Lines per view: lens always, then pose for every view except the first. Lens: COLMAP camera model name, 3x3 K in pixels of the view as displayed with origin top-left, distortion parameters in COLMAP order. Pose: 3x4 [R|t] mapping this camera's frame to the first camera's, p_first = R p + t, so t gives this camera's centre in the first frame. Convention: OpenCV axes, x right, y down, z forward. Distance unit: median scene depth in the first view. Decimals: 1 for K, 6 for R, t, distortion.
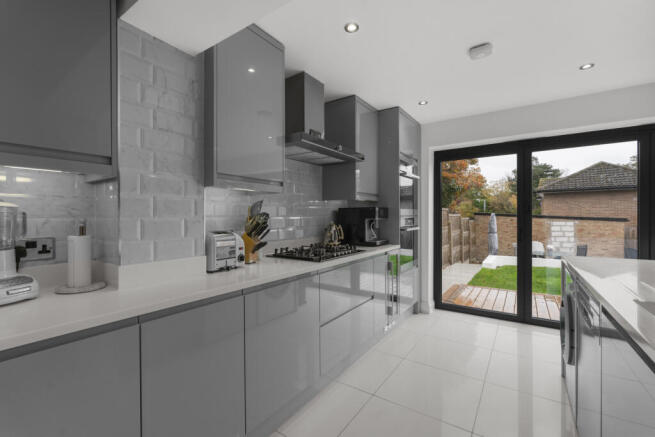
lens RADIAL K [[287.9, 0, 326.9], [0, 287.9, 216.2], [0, 0, 1]] dist [-0.000751, -0.000195]
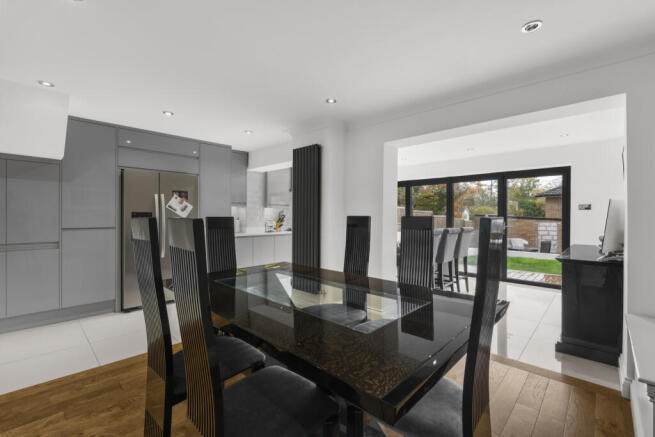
lens RADIAL K [[287.9, 0, 326.9], [0, 287.9, 216.2], [0, 0, 1]] dist [-0.000751, -0.000195]
pose [[0.986696, 0.009861, -0.162276, 0.486930], [-0.009624, 0.999951, 0.002243, -0.005512], [0.162290, -0.000652, 0.986743, -1.274636]]
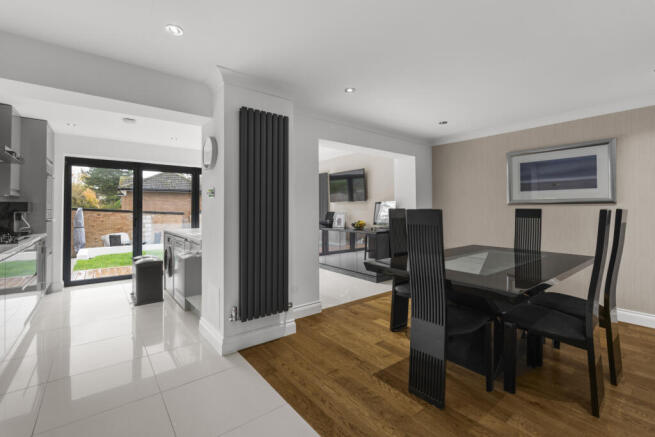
lens RADIAL K [[295.5, 0, 328.0], [0, 295.5, 205.1], [0, 0, 1]] dist [0.000029, 0.000030]
pose [[0.299339, 0.019911, 0.953939, -0.607242], [0.000092, 0.999782, -0.020897, 0.005063], [-0.954147, 0.006343, 0.299272, -0.536704]]
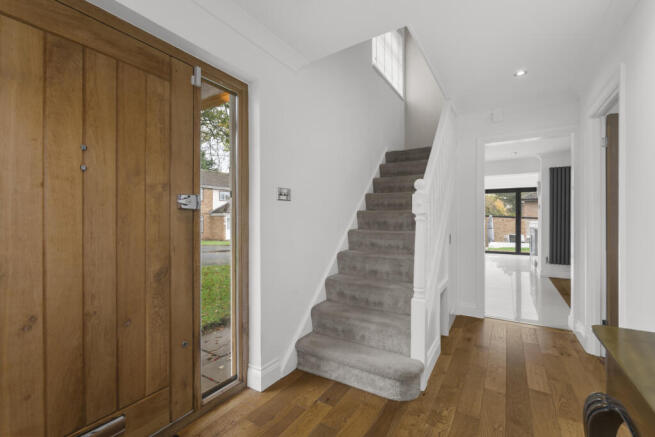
lens RADIAL K [[287.9, 0, 326.9], [0, 287.9, 216.2], [0, 0, 1]] dist [-0.000751, -0.000195]
pose [[0.998948, 0.007042, 0.045324, -1.310012], [-0.006859, 0.999968, -0.004202, 0.032294], [-0.045352, 0.003887, 0.998964, -1.714565]]
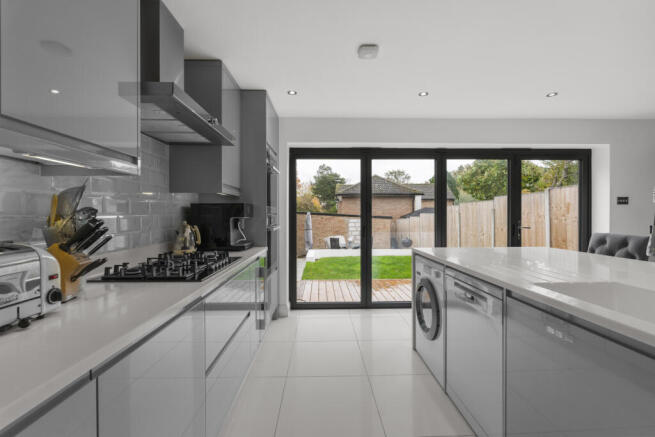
lens RADIAL K [[287.9, 0, 326.9], [0, 287.9, 216.2], [0, 0, 1]] dist [-0.000751, -0.000195]
pose [[0.810308, -0.000128, 0.586004, -0.120547], [-0.003122, 0.999985, 0.004535, 0.000315], [-0.585996, -0.005504, 0.810296, 0.179490]]
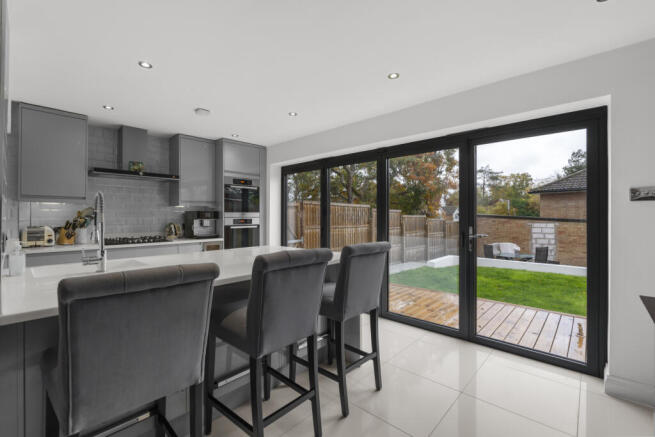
lens RADIAL K [[287.9, 0, 326.9], [0, 287.9, 216.2], [0, 0, 1]] dist [-0.000751, -0.000195]
pose [[0.989251, 0.006013, -0.146100, 0.971262], [-0.005921, 0.999982, 0.001064, -0.010667], [0.146104, -0.000188, 0.989269, -0.296927]]
